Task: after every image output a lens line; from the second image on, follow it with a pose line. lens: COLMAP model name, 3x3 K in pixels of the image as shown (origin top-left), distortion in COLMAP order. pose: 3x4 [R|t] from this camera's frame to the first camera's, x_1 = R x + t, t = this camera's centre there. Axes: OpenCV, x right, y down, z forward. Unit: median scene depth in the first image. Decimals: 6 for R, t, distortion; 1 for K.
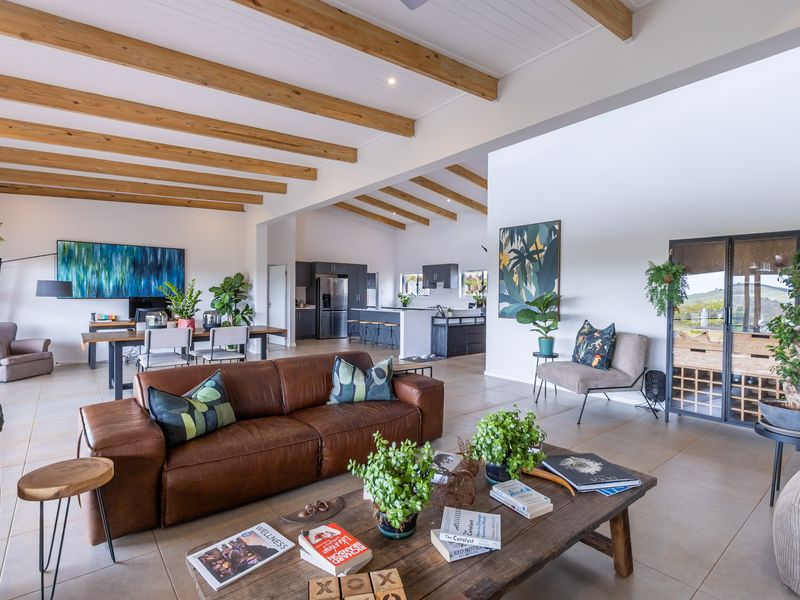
lens RADIAL K [[413.1, 0, 398.2], [0, 413.1, 299.3], [0, 0, 1]] dist [0.003549, -0.002980]
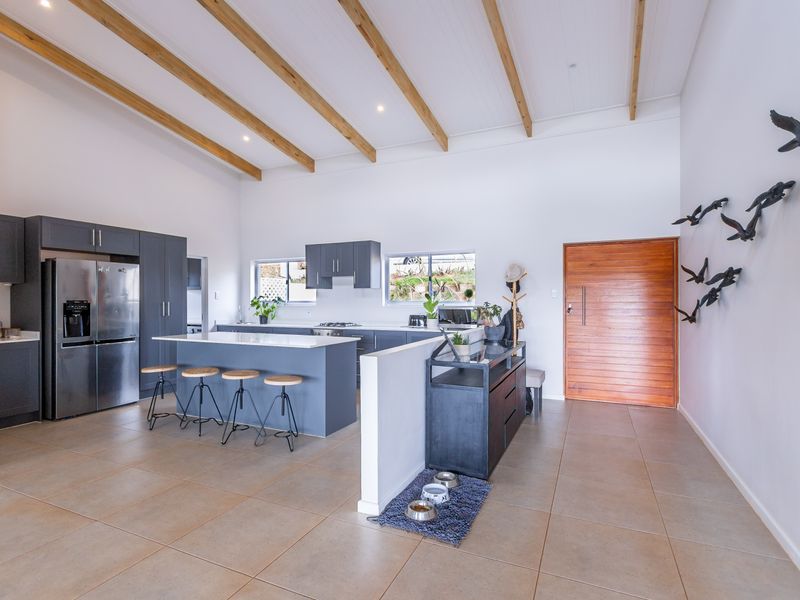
lens RADIAL K [[413.1, 0, 397.6], [0, 413.1, 301.8], [0, 0, 1]] dist [0.003549, -0.002980]
pose [[0.898941, -0.013775, 0.437852, -0.069249], [0.017014, 0.999849, -0.003476, -0.005902], [-0.437738, 0.010574, 0.899040, 0.499467]]
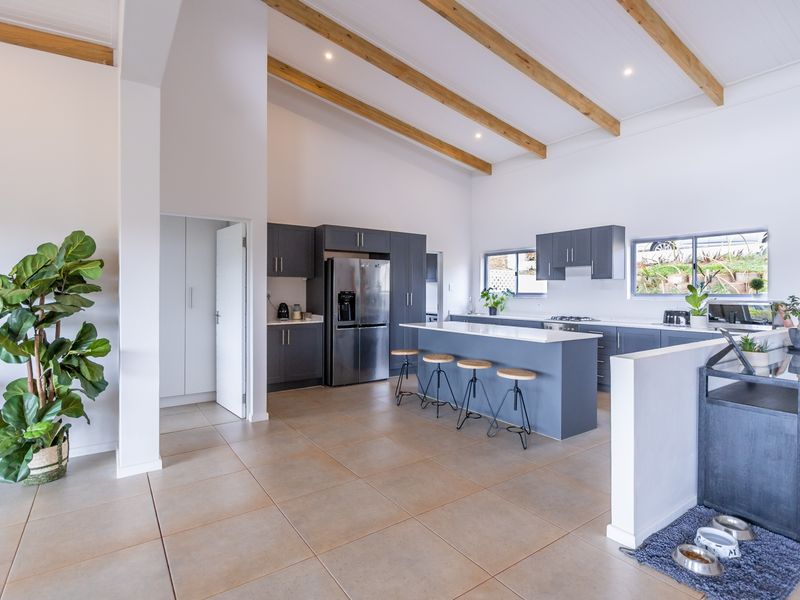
lens RADIAL K [[413.1, 0, 403.9], [0, 413.1, 290.2], [0, 0, 1]] dist [0.003549, -0.002980]
pose [[0.997845, -0.006636, -0.065272, -0.072754], [0.005469, 0.999822, -0.018049, -0.005780], [0.065380, 0.017654, 0.997704, 0.508050]]
